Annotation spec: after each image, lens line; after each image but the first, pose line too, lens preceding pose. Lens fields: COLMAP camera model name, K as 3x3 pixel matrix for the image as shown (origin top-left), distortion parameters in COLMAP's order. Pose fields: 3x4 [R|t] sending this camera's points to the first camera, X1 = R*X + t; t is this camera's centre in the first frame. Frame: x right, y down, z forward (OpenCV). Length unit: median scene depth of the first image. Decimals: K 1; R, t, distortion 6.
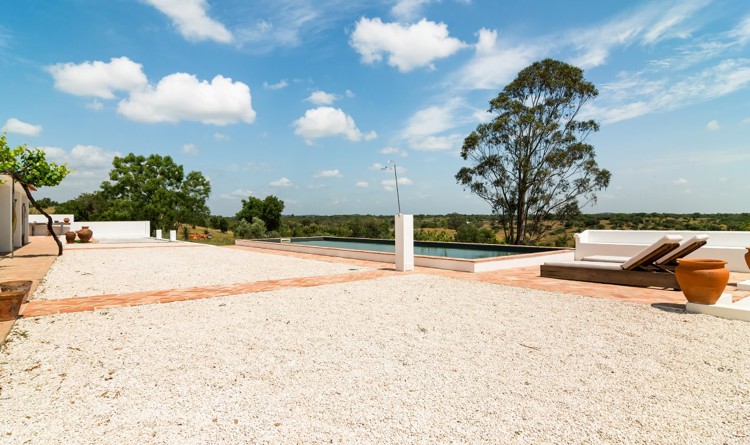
lens RADIAL K [[414.2, 0, 353.3], [0, 414.2, 220.7], [0, 0, 1]] dist [0.003669, 0.000770]
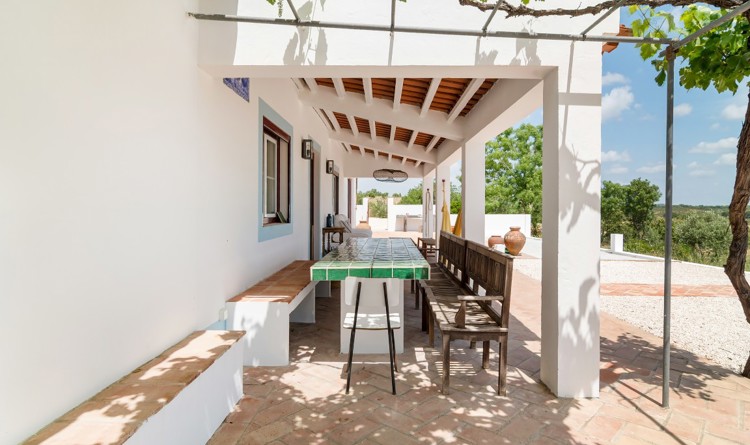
lens RADIAL K [[411.8, 0, 375.0], [0, 411.8, 222.5], [0, 0, 1]] dist [-0.031927, -0.000756]
pose [[0.812224, 0.025822, -0.582774, -0.197847], [-0.008172, 0.999425, 0.032895, -0.003774], [0.583288, -0.021955, 0.811968, 0.181297]]
